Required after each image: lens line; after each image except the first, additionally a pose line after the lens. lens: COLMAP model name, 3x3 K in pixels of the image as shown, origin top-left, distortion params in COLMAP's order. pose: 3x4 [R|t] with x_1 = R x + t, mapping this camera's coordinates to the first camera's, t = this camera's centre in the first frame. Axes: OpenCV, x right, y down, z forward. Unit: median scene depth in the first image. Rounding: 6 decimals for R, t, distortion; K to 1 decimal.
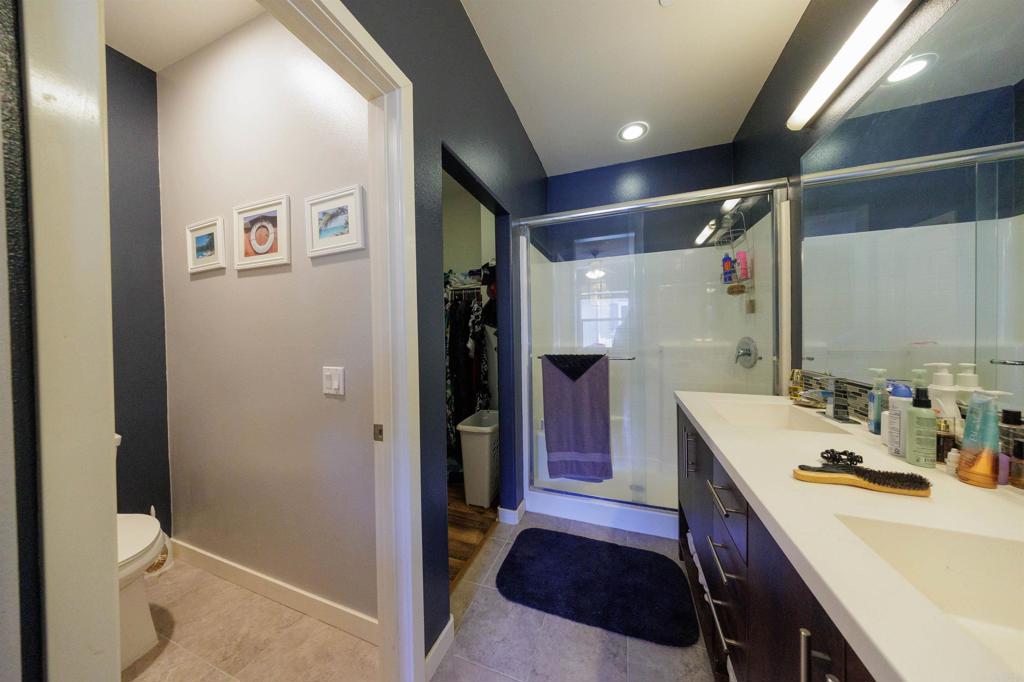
lens RADIAL K [[308.6, 0, 514.6], [0, 308.6, 336.4], [0, 0, 1]] dist [-0.004458, -0.000191]
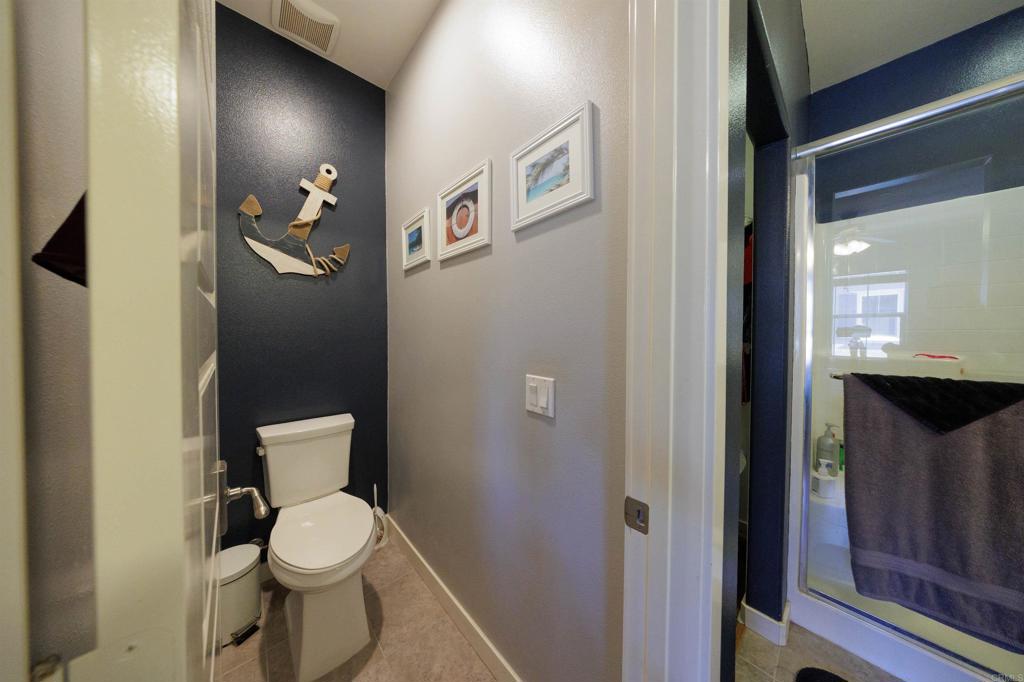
lens RADIAL K [[308.6, 0, 512.6], [0, 308.6, 336.2], [0, 0, 1]] dist [-0.004458, -0.000191]
pose [[0.880200, 0.025127, -0.473937, -0.275606], [-0.022833, 0.999683, 0.010594, -0.001968], [0.474053, 0.001497, 0.880495, 0.299680]]
